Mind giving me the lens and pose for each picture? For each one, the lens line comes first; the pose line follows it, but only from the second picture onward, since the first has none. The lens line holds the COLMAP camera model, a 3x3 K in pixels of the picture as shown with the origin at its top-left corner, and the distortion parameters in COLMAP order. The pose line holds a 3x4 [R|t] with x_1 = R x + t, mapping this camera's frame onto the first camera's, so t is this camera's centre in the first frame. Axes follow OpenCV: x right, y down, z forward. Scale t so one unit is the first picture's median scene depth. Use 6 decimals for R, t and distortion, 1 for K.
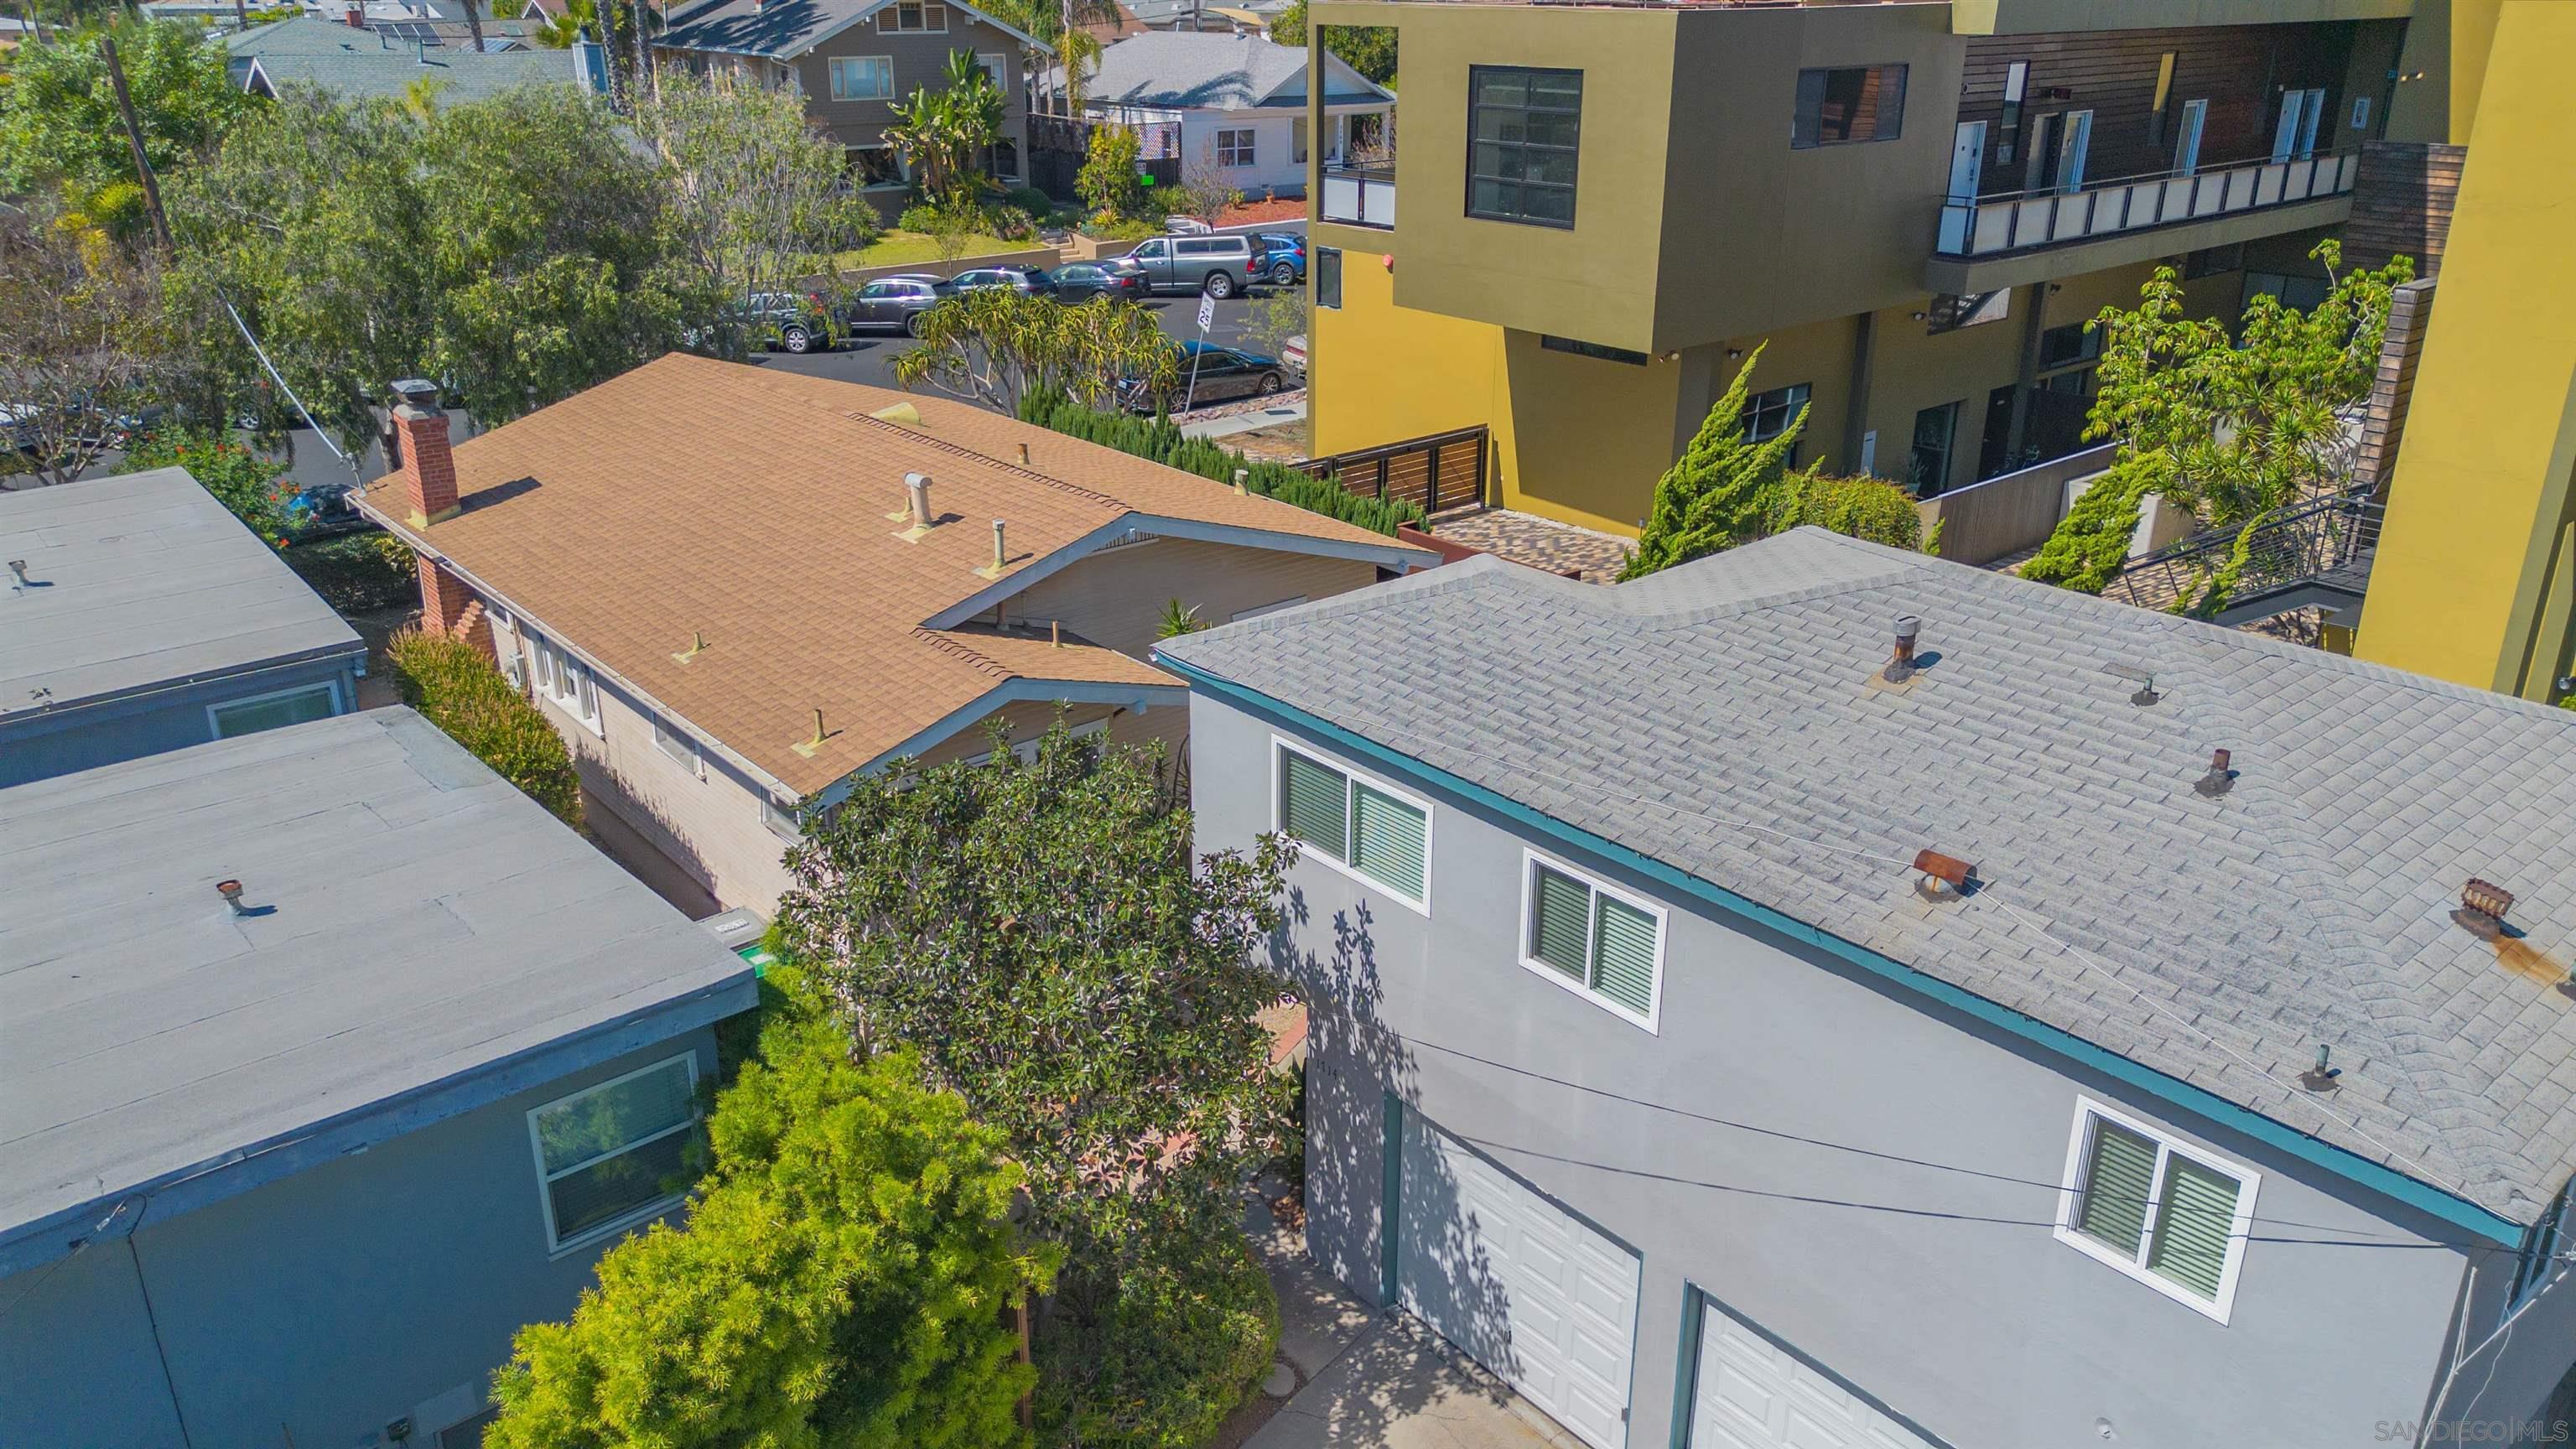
lens RADIAL K [[1806.8, 0, 1288.0], [0, 1806.8, 724.5], [0, 0, 1]] dist [0.048404, 0.002394]
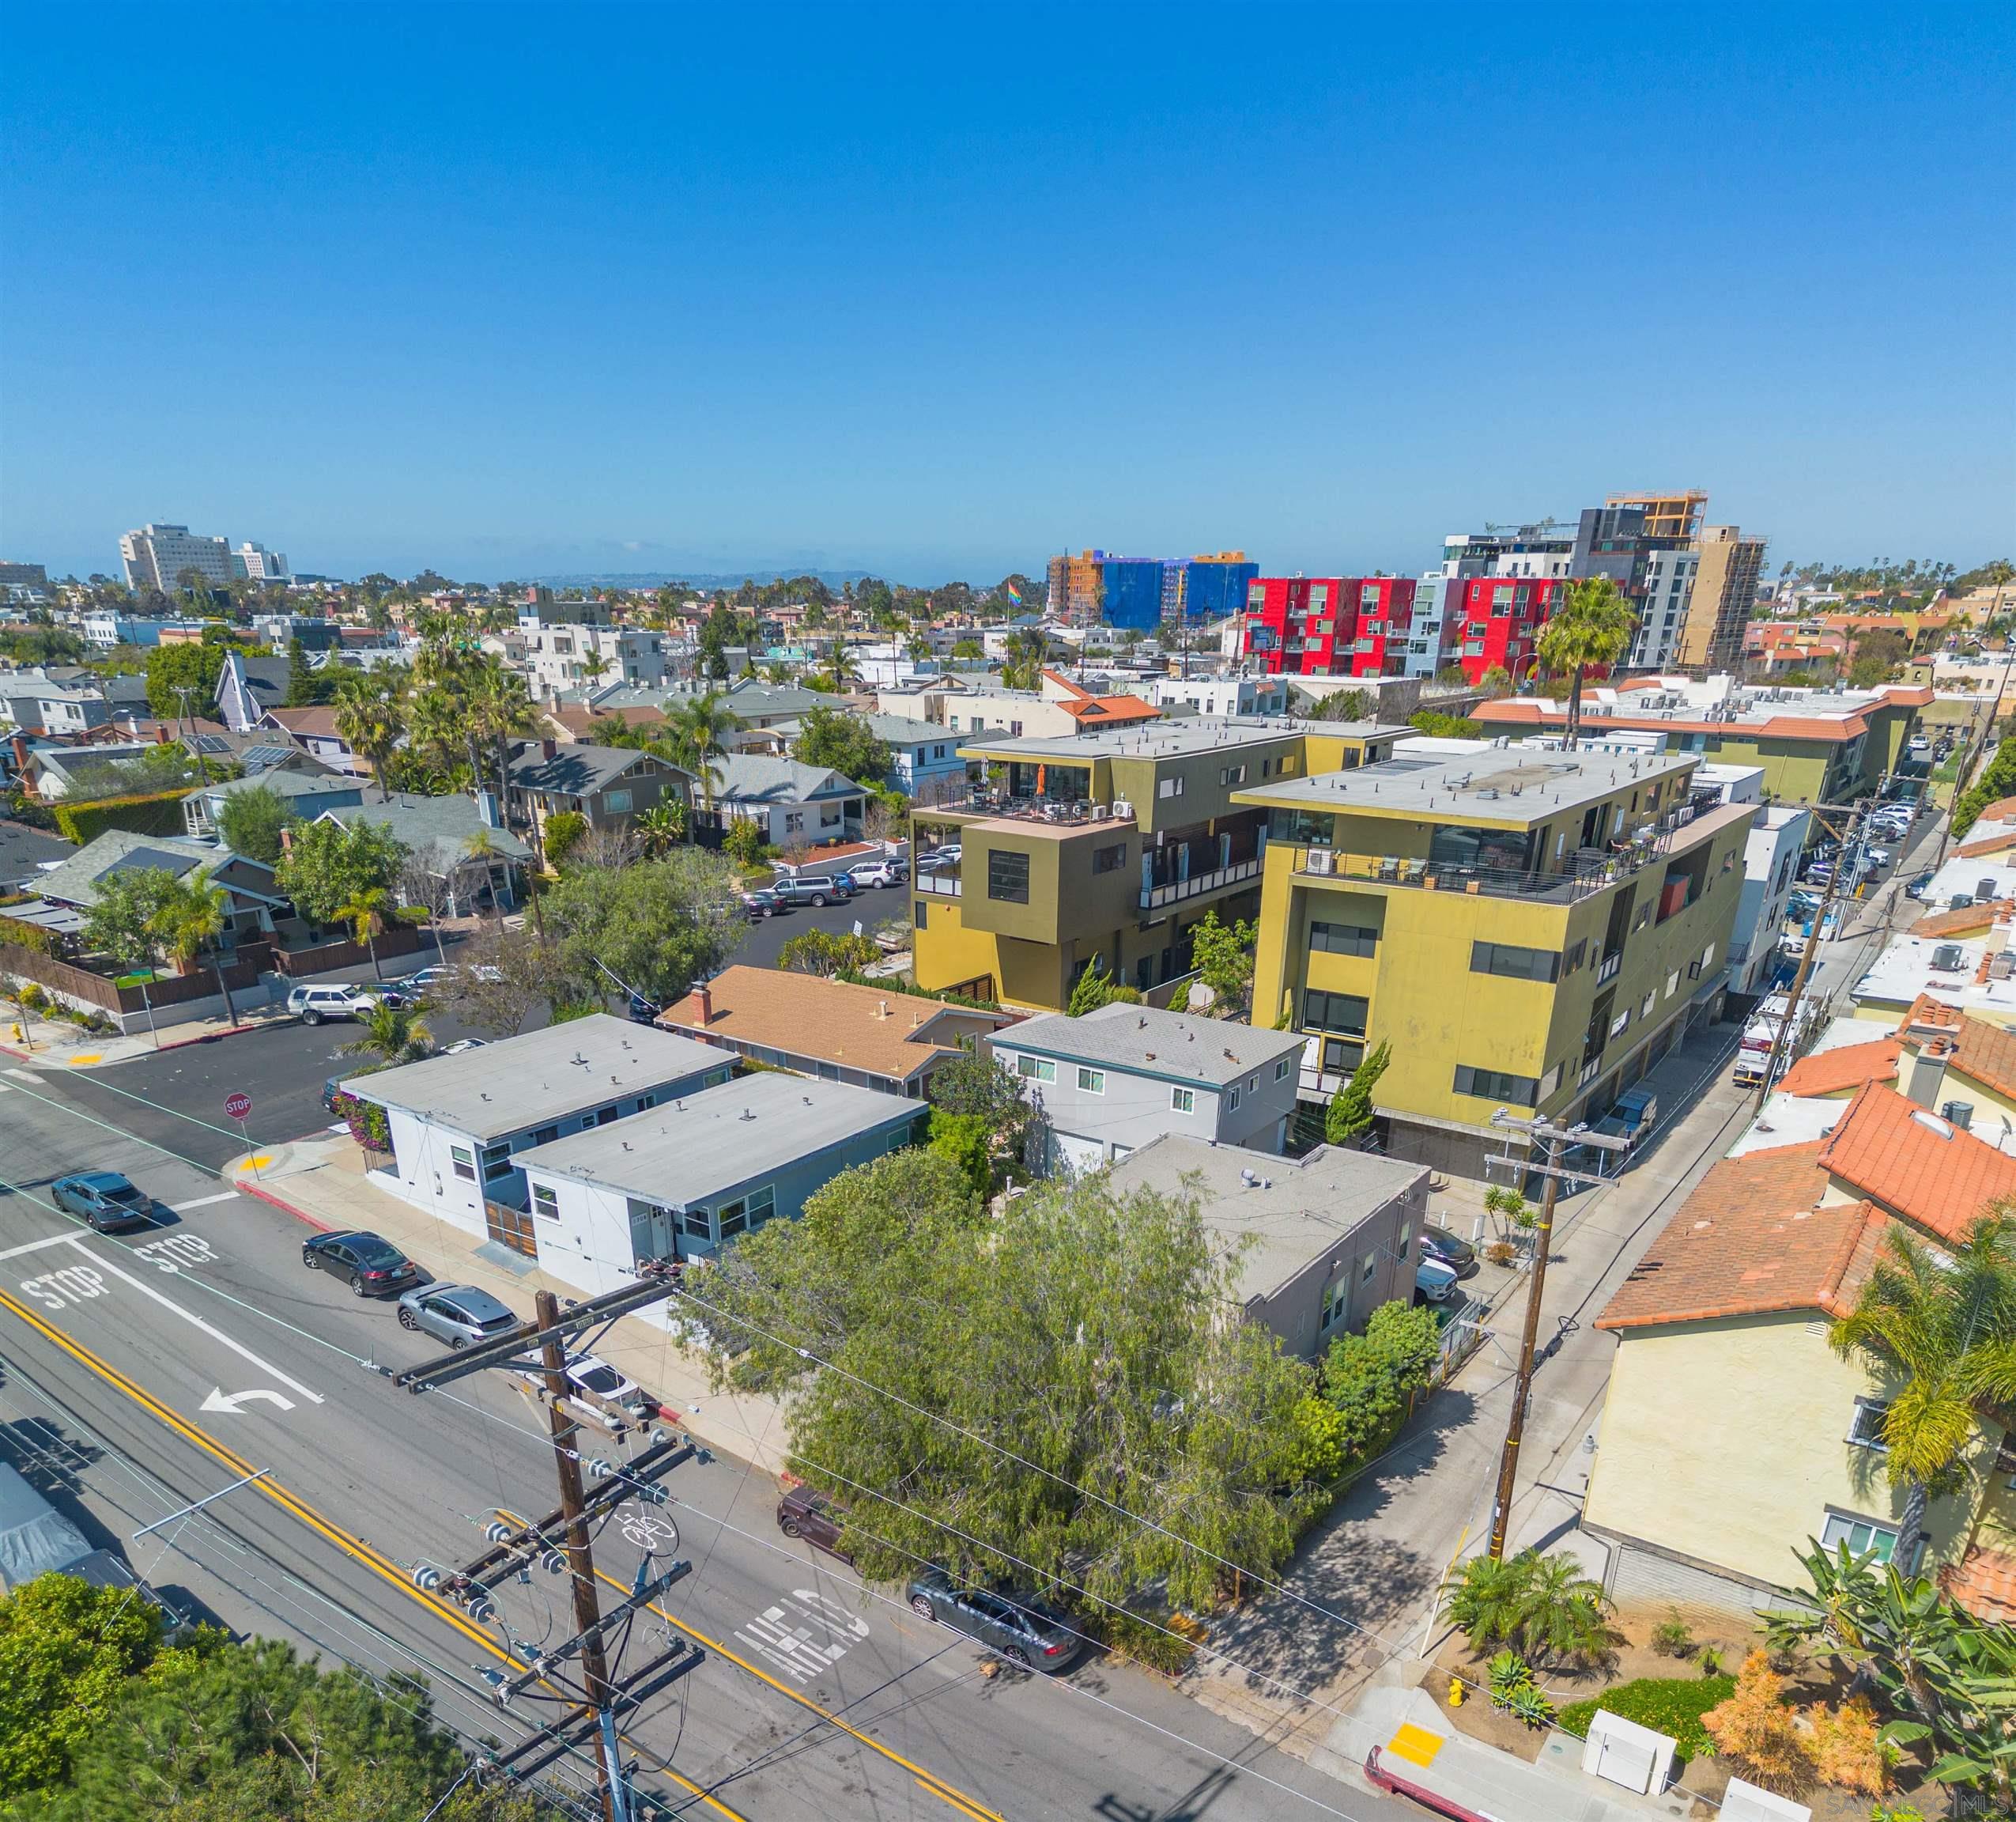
lens RADIAL K [[1580.0, 0, 1008.0], [0, 1580.0, 911.0], [0, 0, 1]] dist [-0.001092, -0.000041]
pose [[0.969277, -0.039403, 0.242797, -0.455601], [0.080432, 0.983595, -0.161467, 0.137766], [-0.232452, 0.176034, 0.956545, -1.343961]]
